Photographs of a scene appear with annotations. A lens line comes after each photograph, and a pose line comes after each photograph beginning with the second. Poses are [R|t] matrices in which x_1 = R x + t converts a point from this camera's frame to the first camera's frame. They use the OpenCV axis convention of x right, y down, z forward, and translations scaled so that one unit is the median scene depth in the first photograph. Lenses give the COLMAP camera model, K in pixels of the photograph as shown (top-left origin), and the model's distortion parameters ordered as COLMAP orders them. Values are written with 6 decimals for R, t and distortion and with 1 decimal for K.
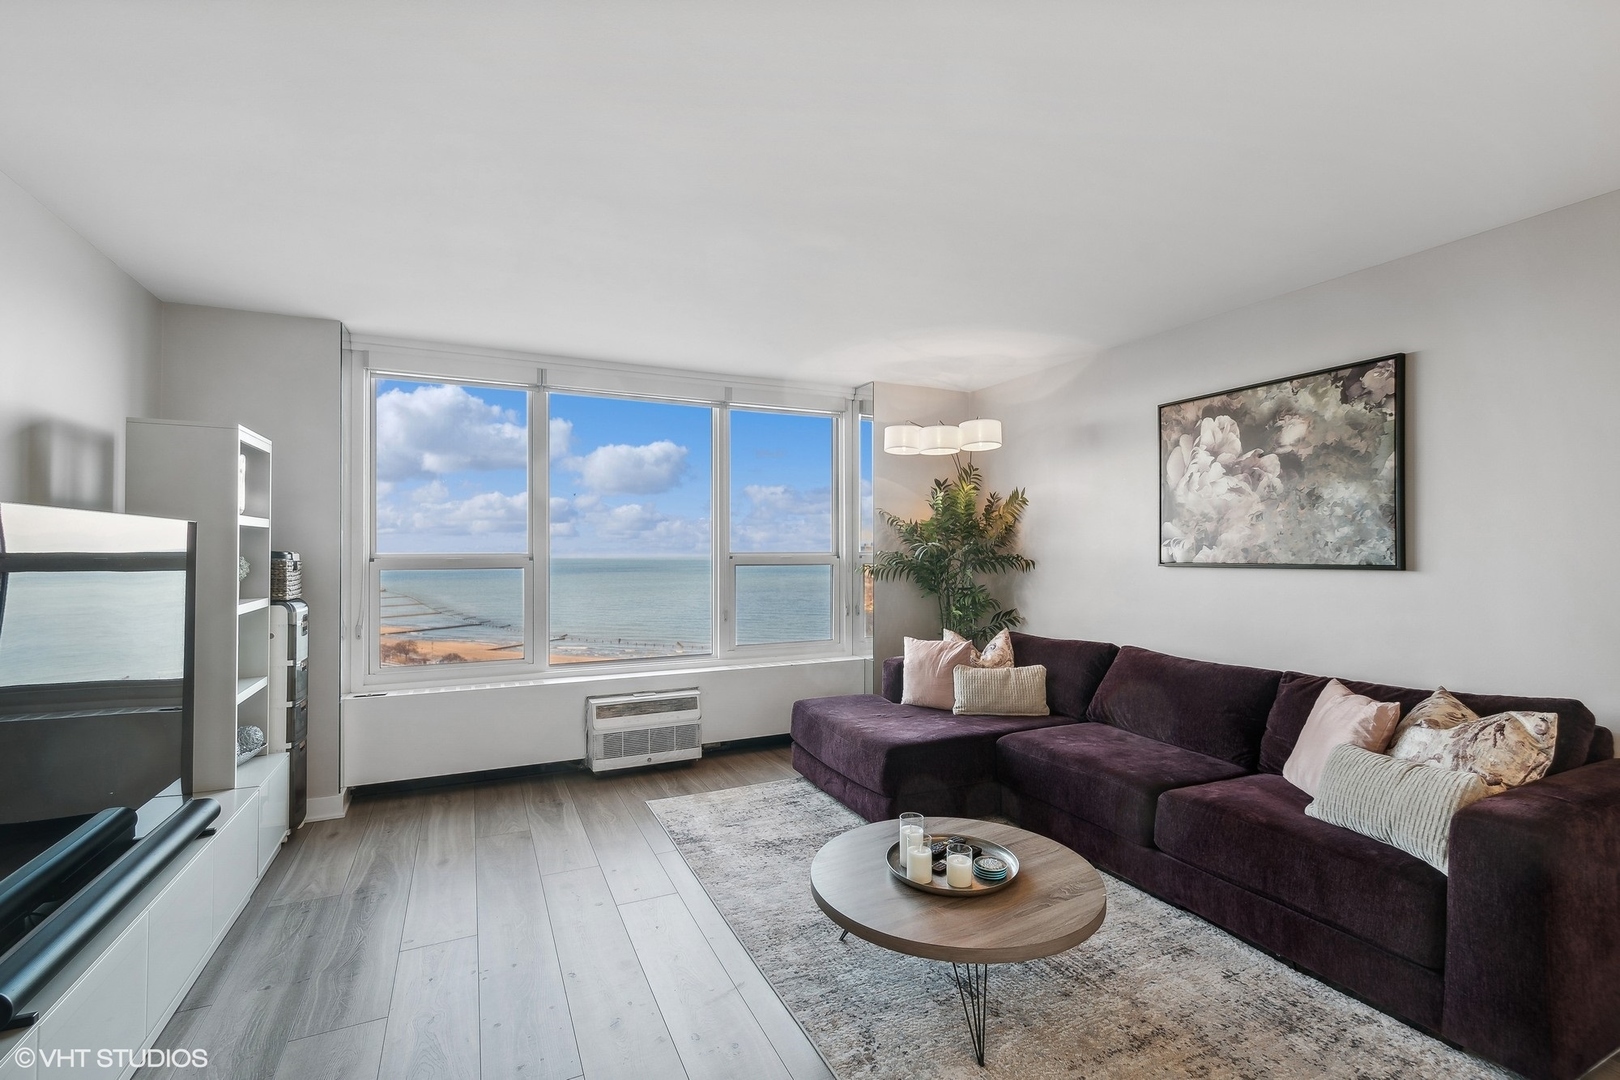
lens RADIAL K [[760.5, 0, 736.8], [0, 760.5, 543.7], [0, 0, 1]] dist [0.002294, 0.000256]
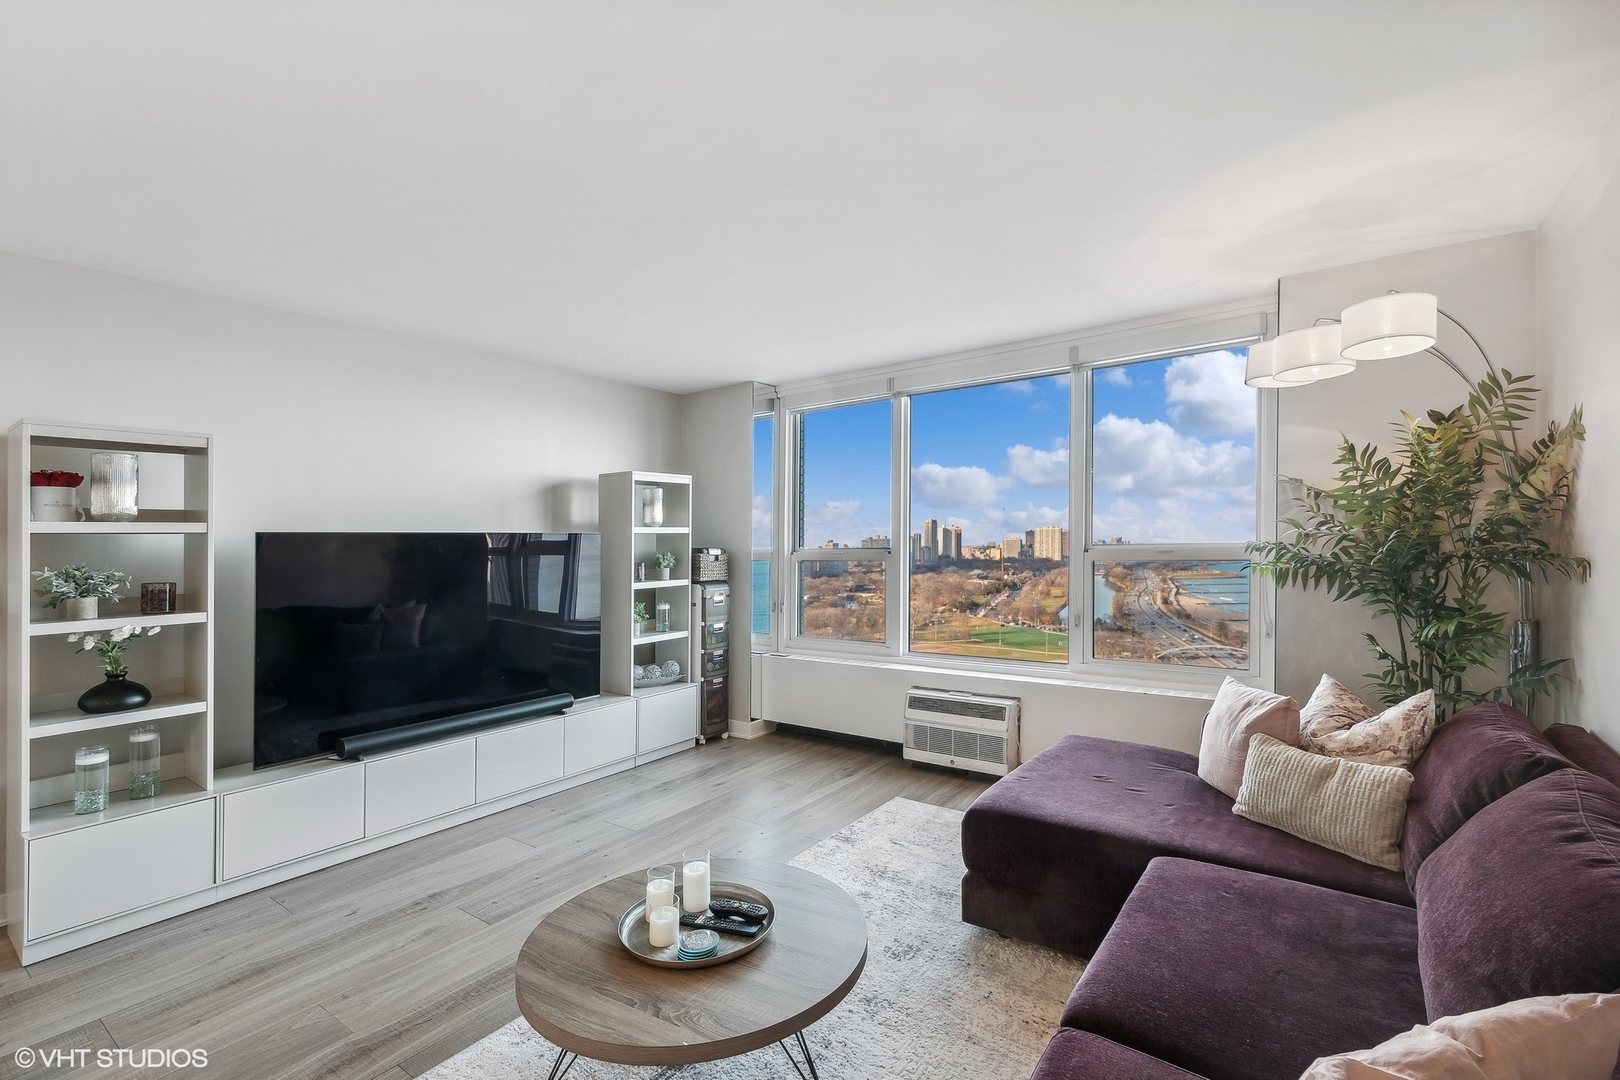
lens RADIAL K [[704.6, 0, 810.0], [0, 704.6, 540.0], [0, 0, 1]] dist [0.007513, -0.000294]
pose [[0.497007, -0.012950, -0.867650, 0.625814], [0.022971, 0.999735, -0.001763, 0.000783], [0.867443, -0.019055, 0.497172, 0.442205]]
